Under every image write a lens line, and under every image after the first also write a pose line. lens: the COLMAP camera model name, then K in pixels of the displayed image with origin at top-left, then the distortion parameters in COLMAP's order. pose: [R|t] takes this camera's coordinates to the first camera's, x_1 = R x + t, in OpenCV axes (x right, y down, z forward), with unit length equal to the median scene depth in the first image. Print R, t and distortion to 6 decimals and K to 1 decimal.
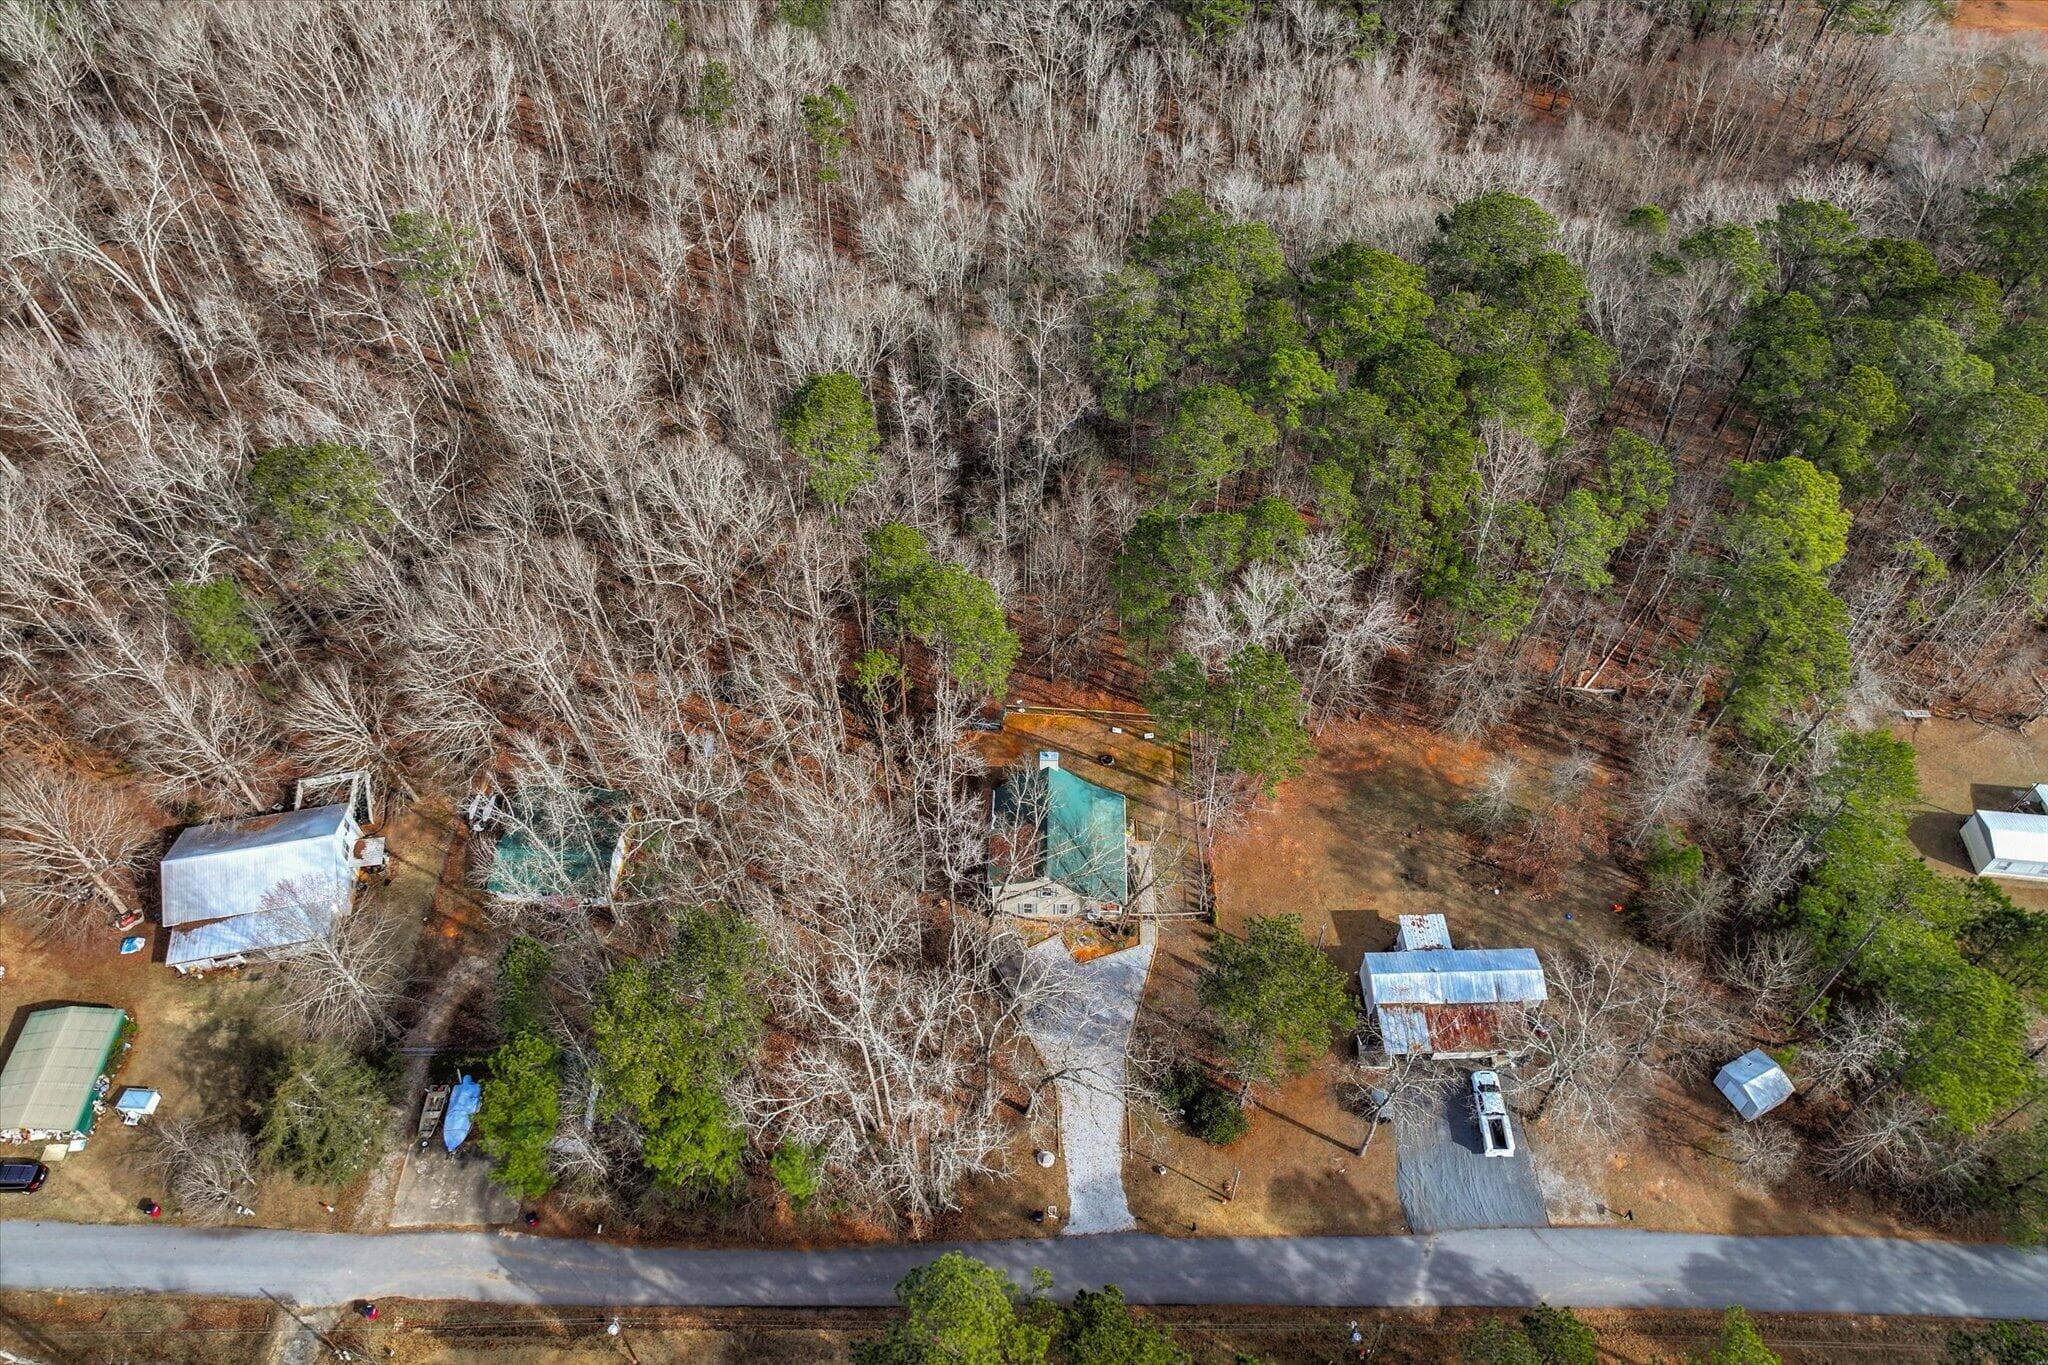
lens RADIAL K [[1429.0, 0, 1024.4], [0, 1429.0, 597.2], [0, 0, 1]] dist [0.000687, 0.010391]
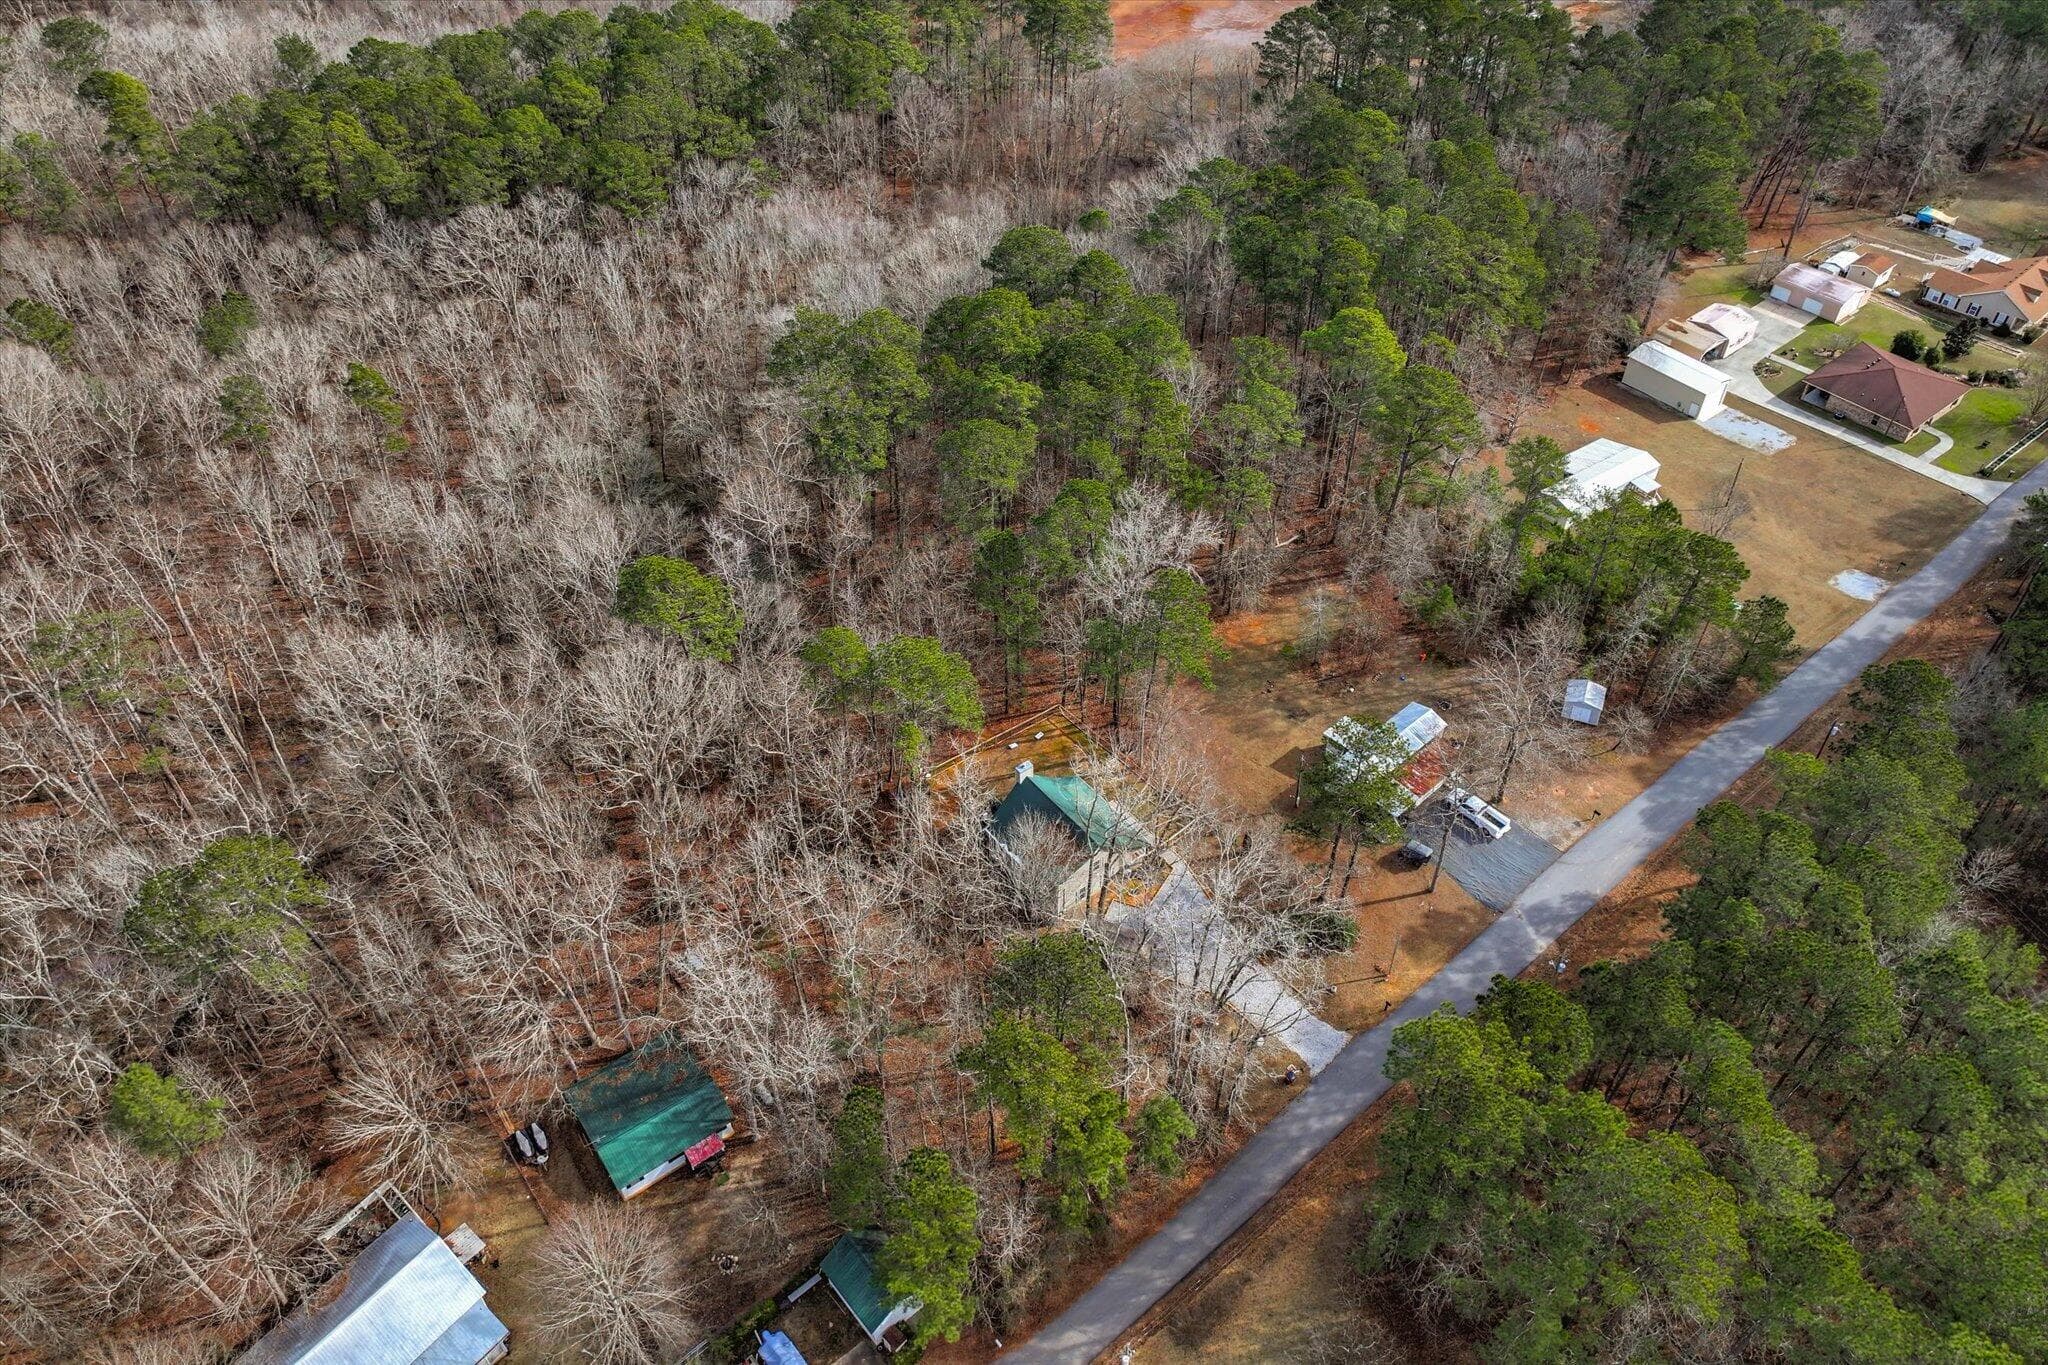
lens RADIAL K [[1429.0, 0, 1024.4], [0, 1429.0, 597.2], [0, 0, 1]] dist [0.000687, 0.010391]
pose [[0.769002, -0.418953, 0.482820, -0.528094], [0.479979, 0.877274, -0.003248, 0.000335], [-0.422204, 0.234241, 0.875714, 0.003288]]
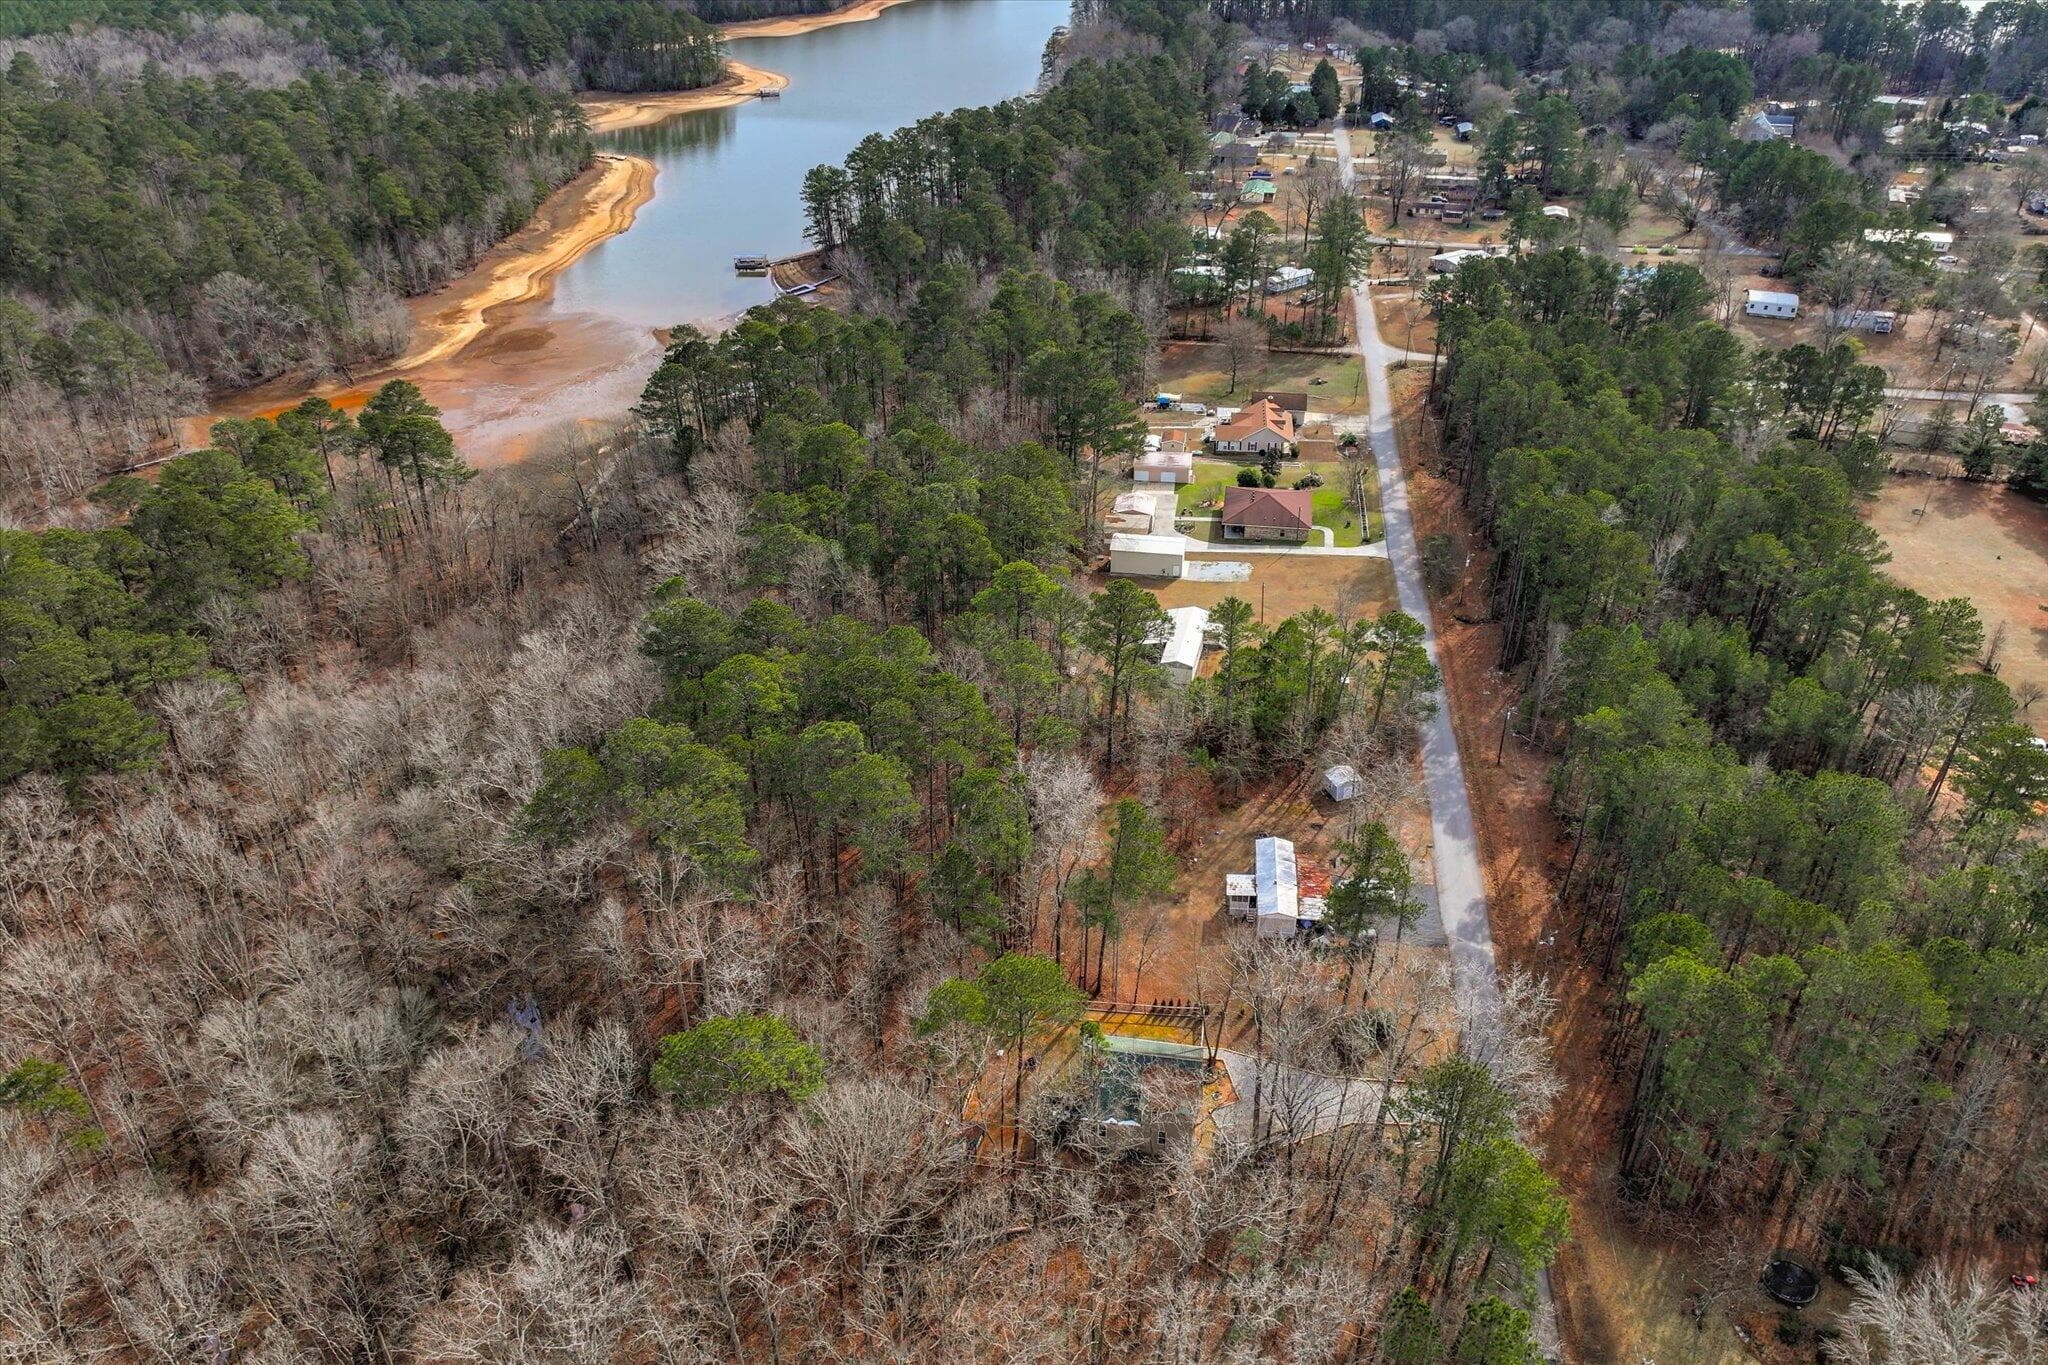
lens RADIAL K [[1428.6, 0, 1024.0], [0, 1428.6, 682.5], [0, 0, 1]] dist [0.003281, 0.002632]
pose [[0.144329, -0.515970, 0.844360, -0.910443], [0.752228, 0.611599, 0.245154, -0.429398], [-0.642902, 0.599768, 0.476398, 0.376543]]
